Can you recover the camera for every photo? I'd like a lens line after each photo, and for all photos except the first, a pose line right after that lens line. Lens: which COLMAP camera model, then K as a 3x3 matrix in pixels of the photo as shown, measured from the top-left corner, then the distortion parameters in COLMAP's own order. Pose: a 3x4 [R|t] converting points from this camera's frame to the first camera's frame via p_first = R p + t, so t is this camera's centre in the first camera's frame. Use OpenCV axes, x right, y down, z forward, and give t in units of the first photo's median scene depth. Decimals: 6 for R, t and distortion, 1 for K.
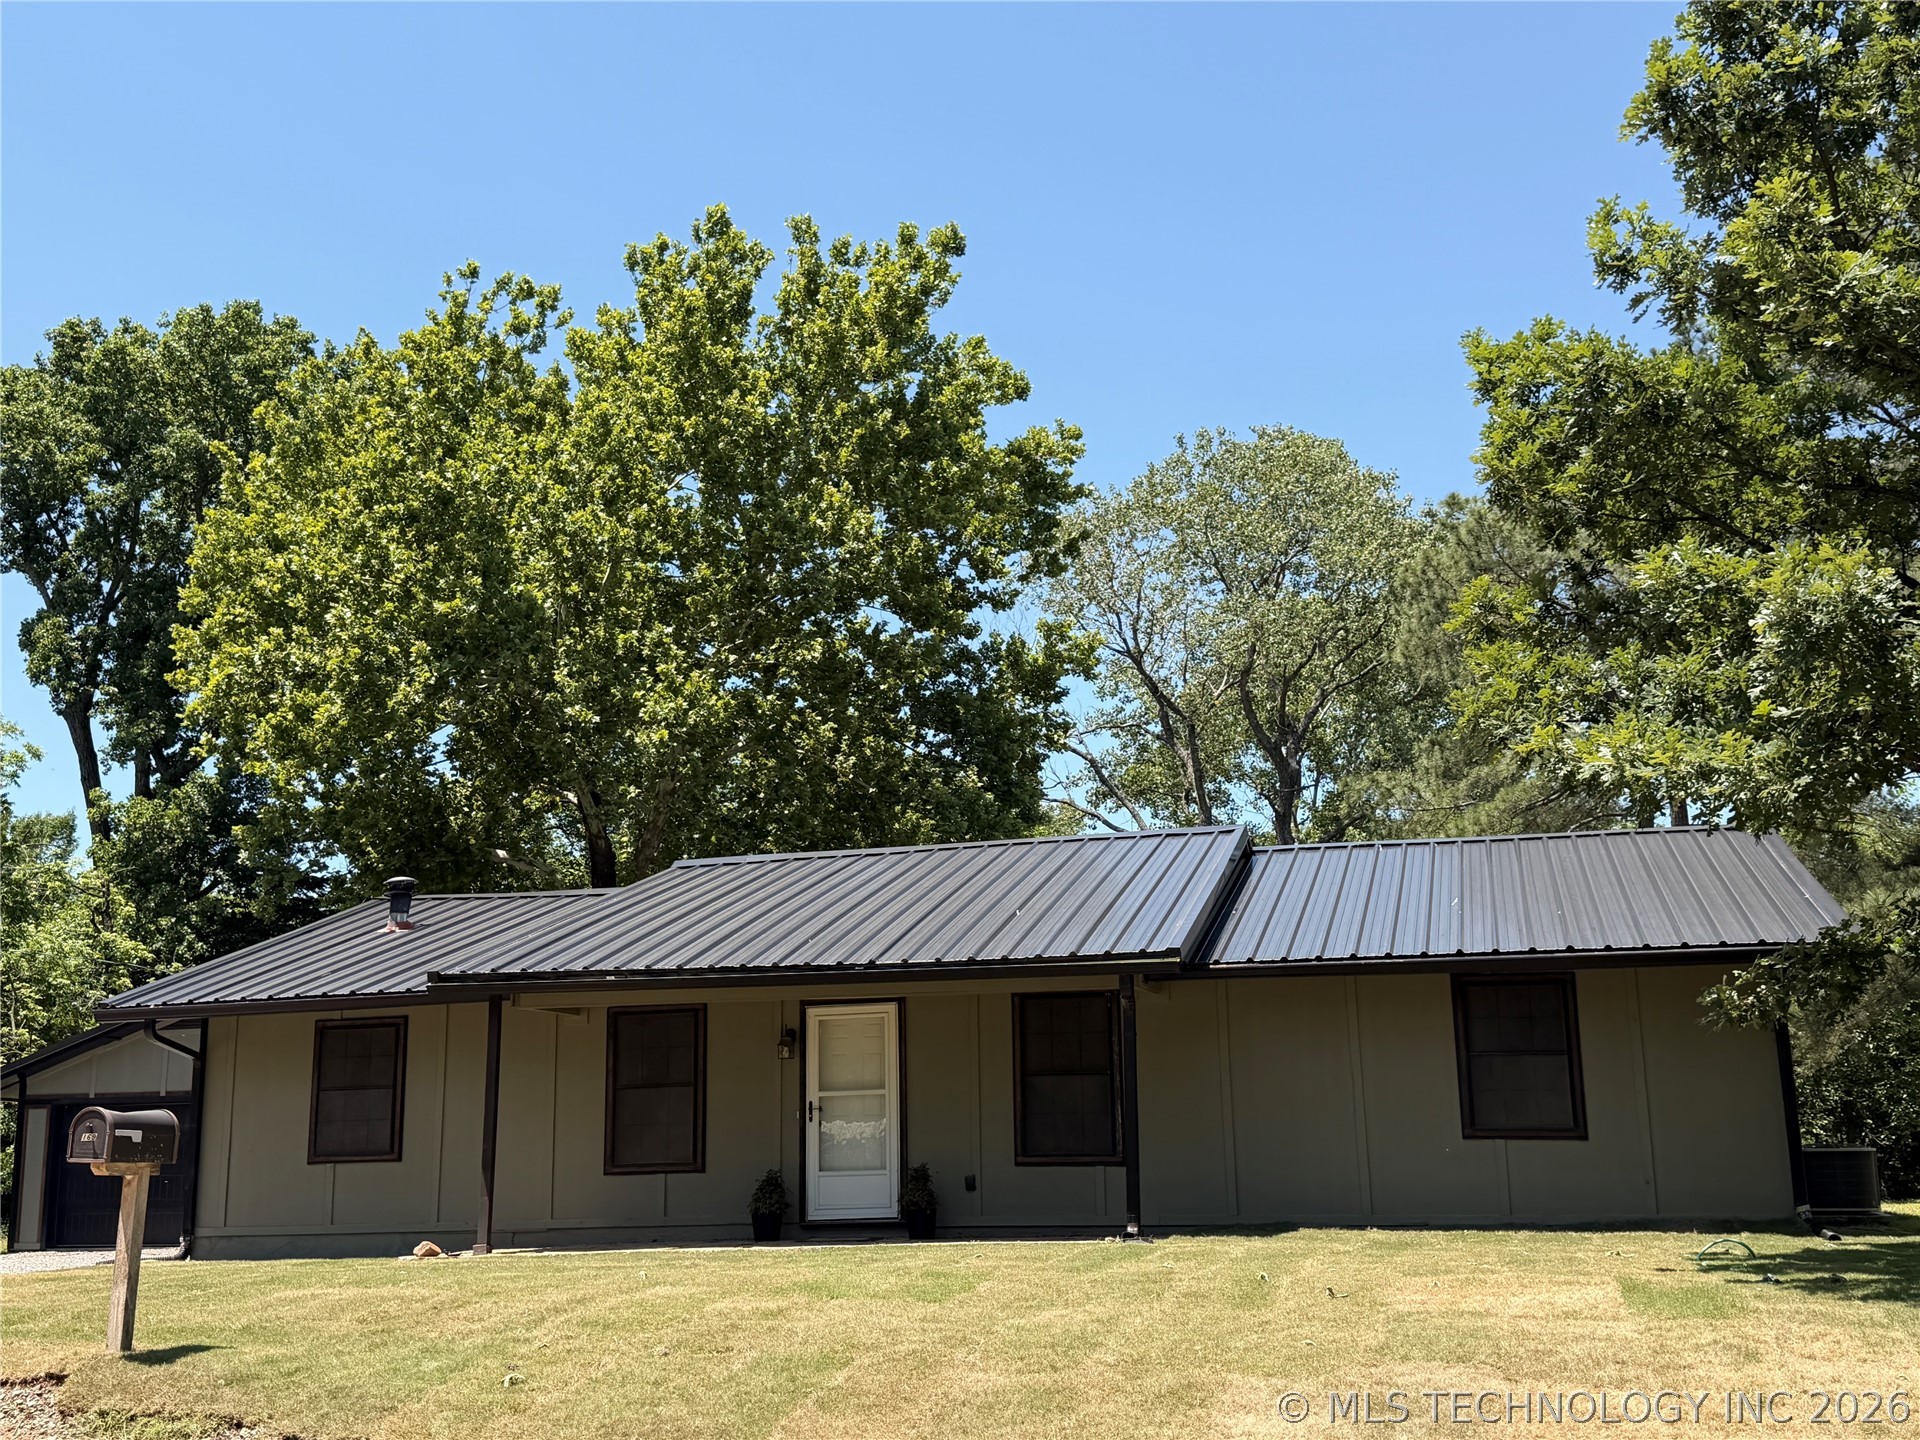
lens RADIAL K [[1973.7, 0, 984.4], [0, 1973.7, 726.4], [0, 0, 1]] dist [0.190588, -0.400267]
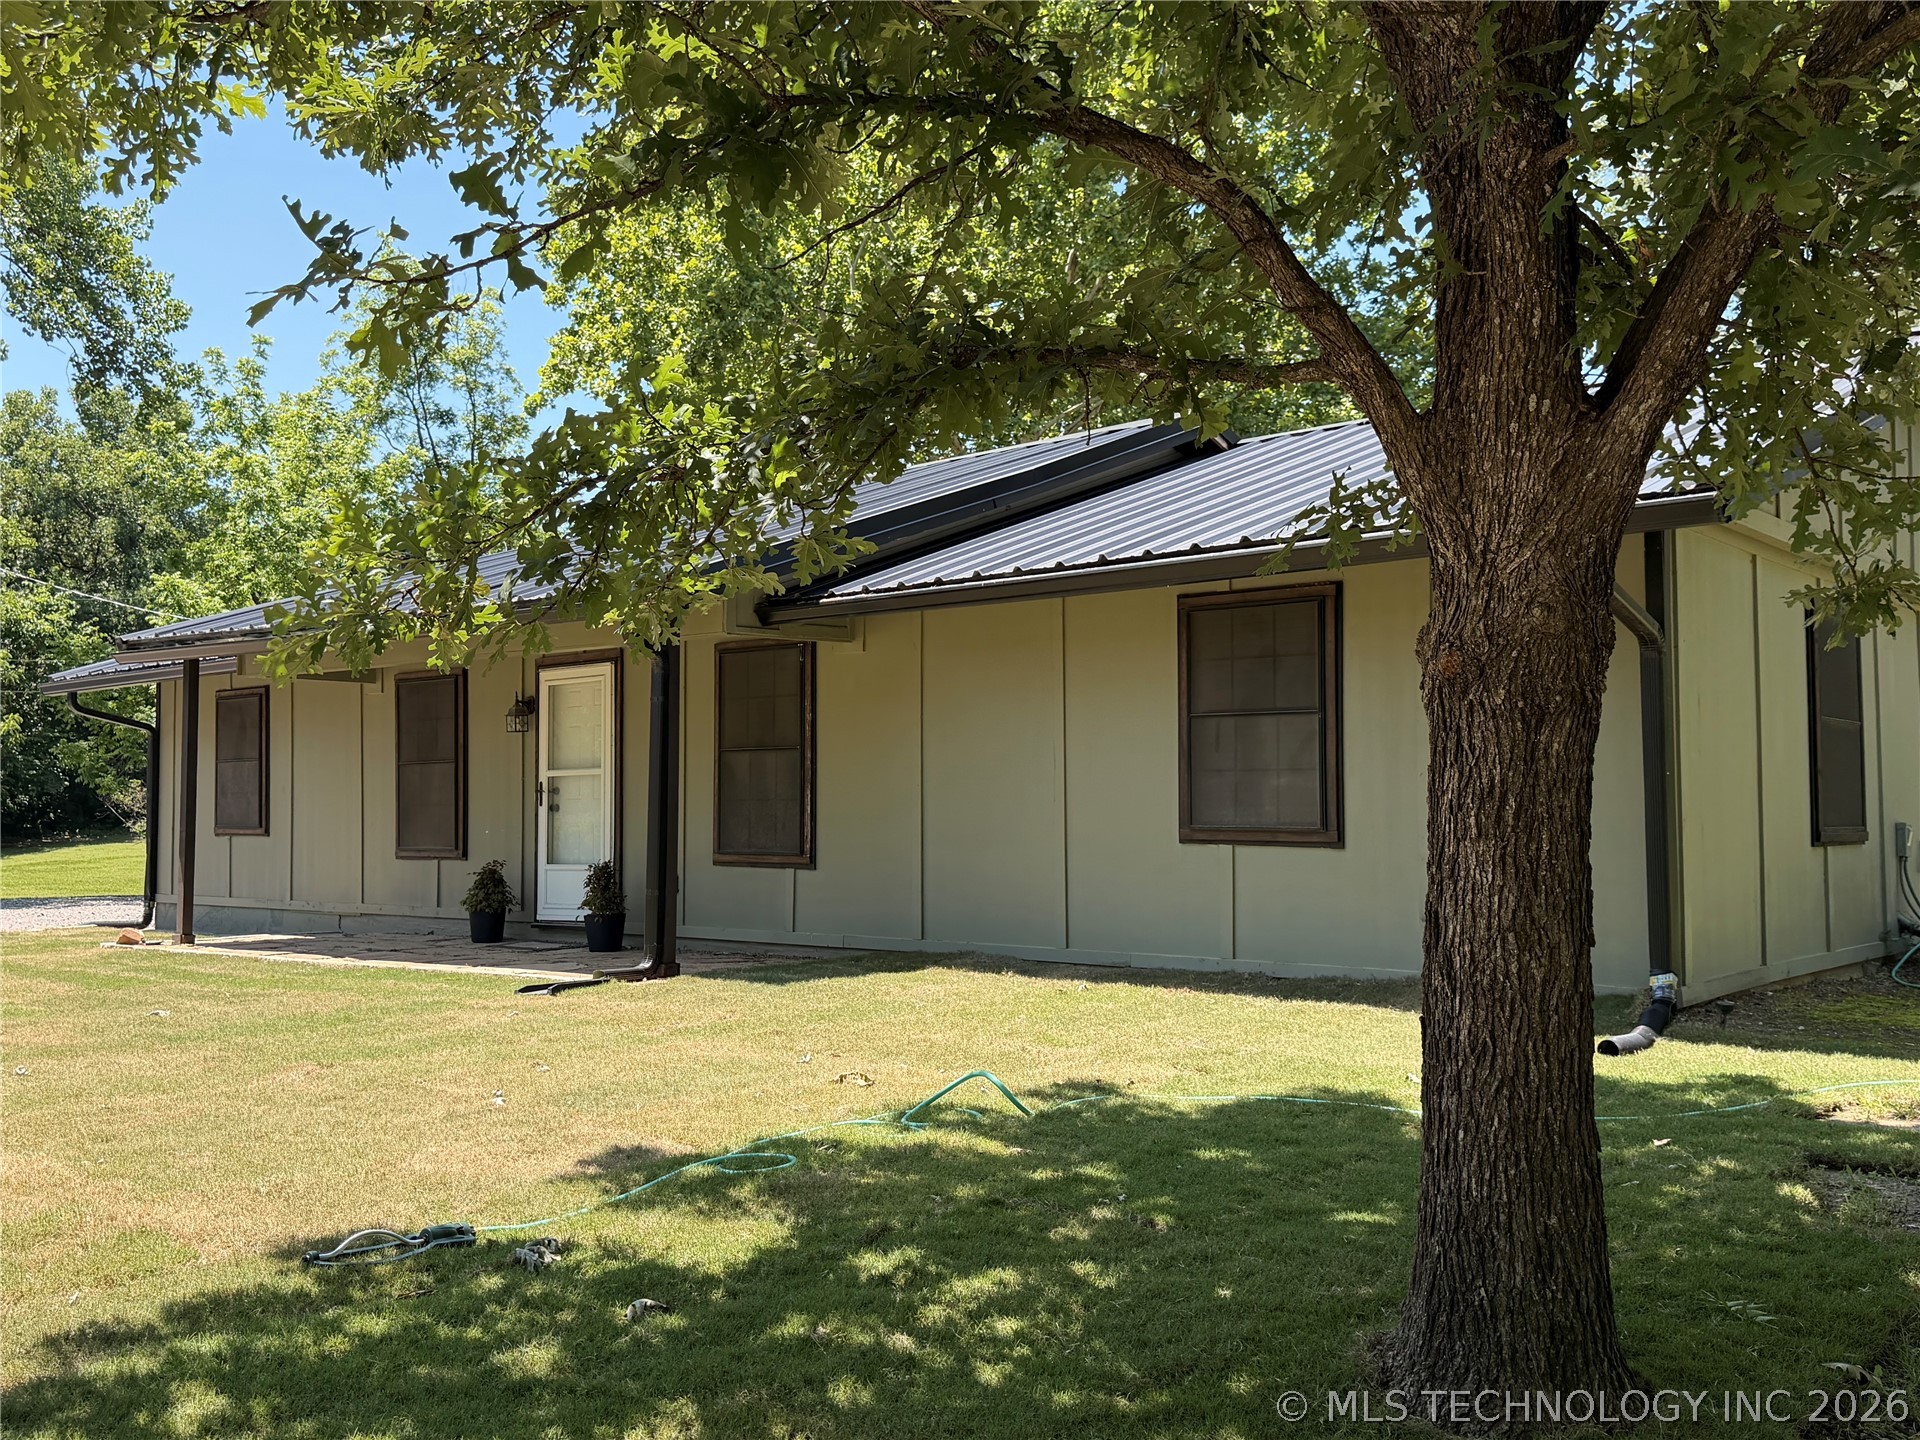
lens RADIAL K [[1761.3, 0, 958.7], [0, 1761.3, 725.8], [0, 0, 1]] dist [0.147835, -0.265421]
pose [[0.896076, -0.008667, -0.443815, 0.217573], [0.083909, 0.985092, 0.150176, 0.037665], [0.435897, -0.171809, 0.883445, 0.232486]]
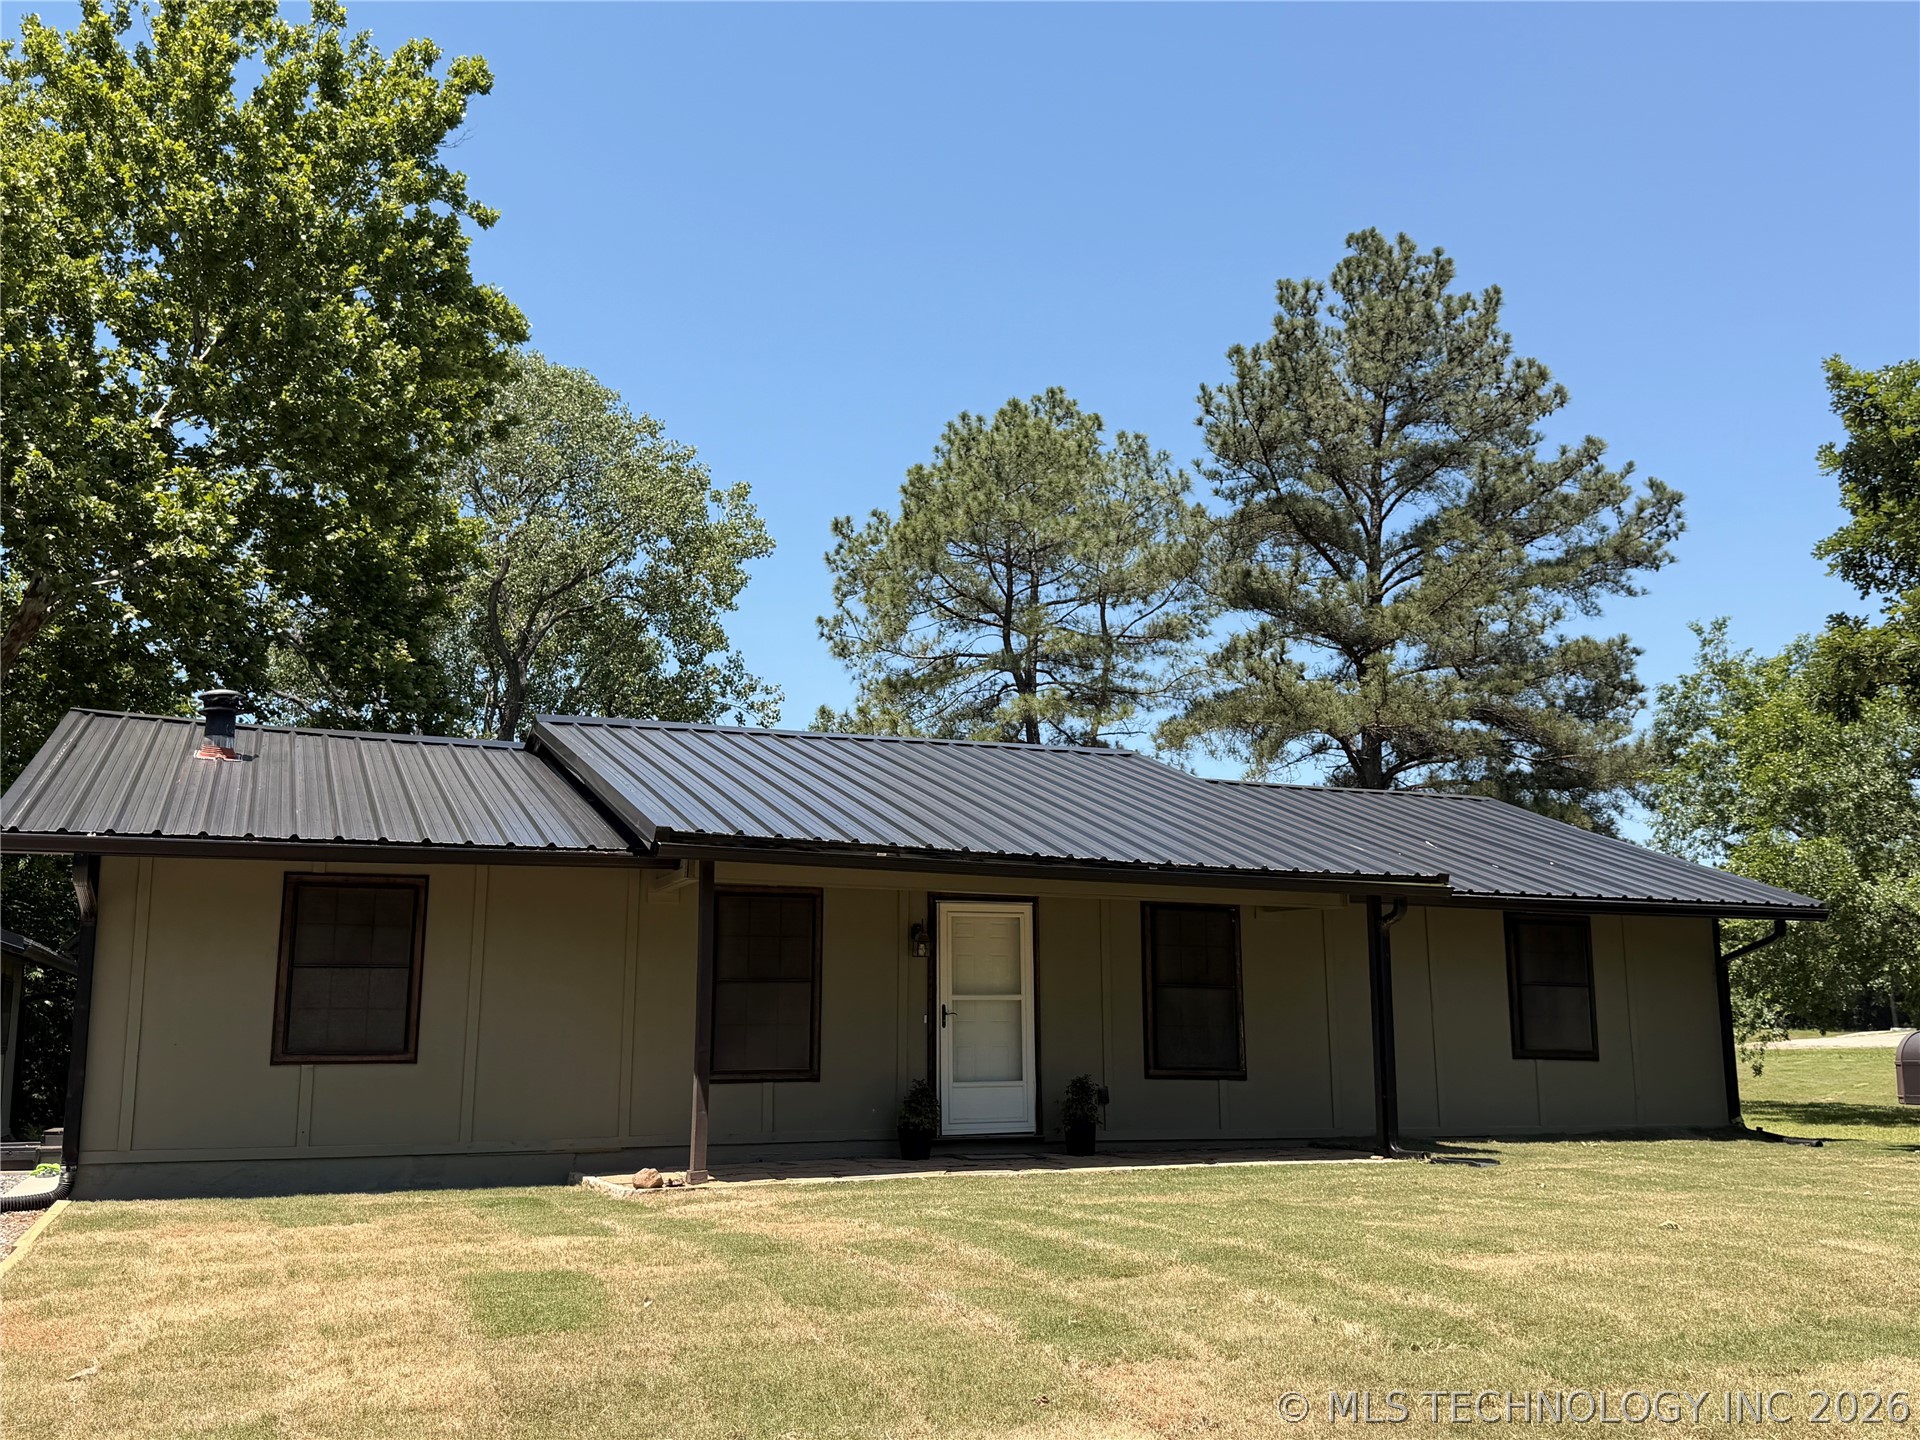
lens RADIAL K [[1761.3, 0, 958.7], [0, 1761.3, 725.8], [0, 0, 1]] dist [0.147835, -0.265421]
pose [[0.801295, 0.118500, 0.586416, -0.311465], [-0.145146, 0.989409, -0.001604, 0.034386], [-0.580395, -0.083830, 0.810008, 0.193685]]
